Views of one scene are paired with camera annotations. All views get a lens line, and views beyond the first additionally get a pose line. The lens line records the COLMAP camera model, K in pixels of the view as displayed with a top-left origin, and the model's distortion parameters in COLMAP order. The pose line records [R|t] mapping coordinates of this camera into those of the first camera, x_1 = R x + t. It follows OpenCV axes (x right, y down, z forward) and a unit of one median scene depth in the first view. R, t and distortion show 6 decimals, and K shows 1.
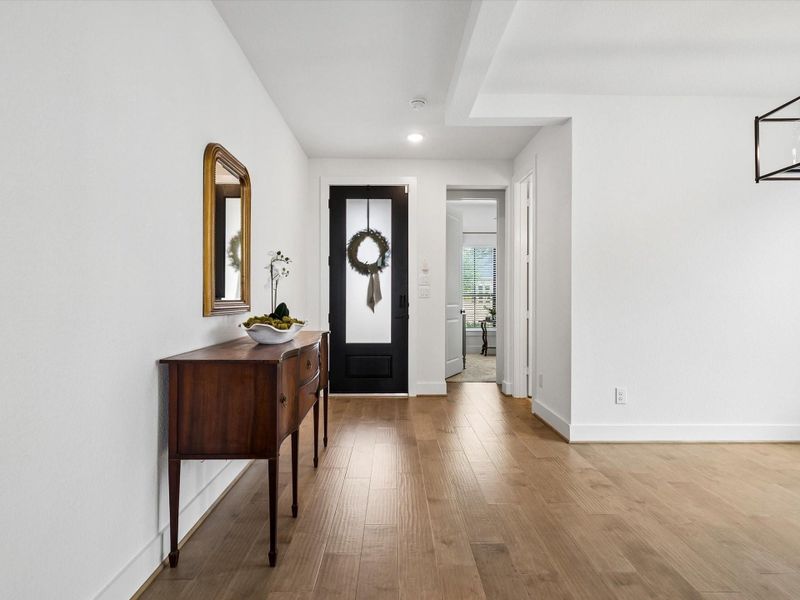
lens RADIAL K [[408.8, 0, 395.9], [0, 408.8, 298.6], [0, 0, 1]] dist [-0.000305, -0.000600]
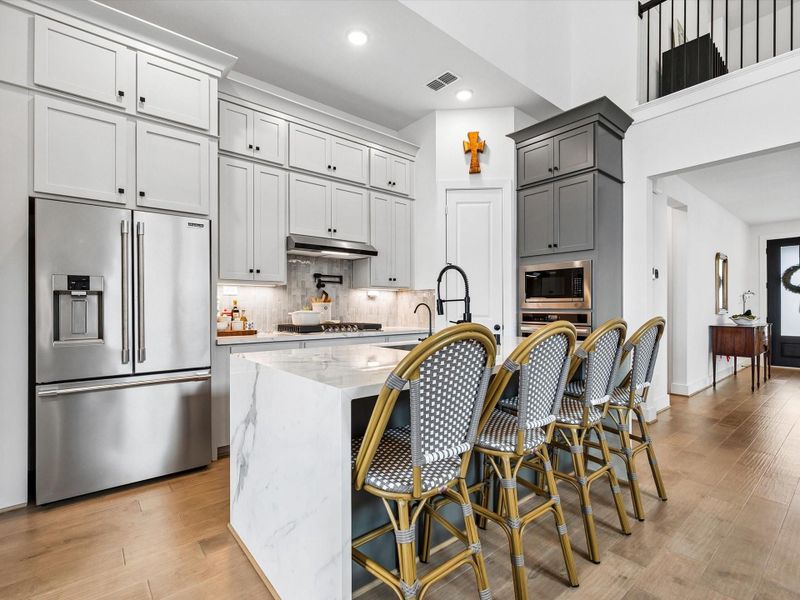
lens RADIAL K [[365.9, 0, 398.5], [0, 365.9, 304.1], [0, 0, 1]] dist [-0.001029, -0.000722]
pose [[0.615927, -0.004302, -0.787791, 0.087945], [-0.003805, 0.999957, -0.008435, 0.002541], [0.787794, 0.008193, 0.615885, -1.119855]]
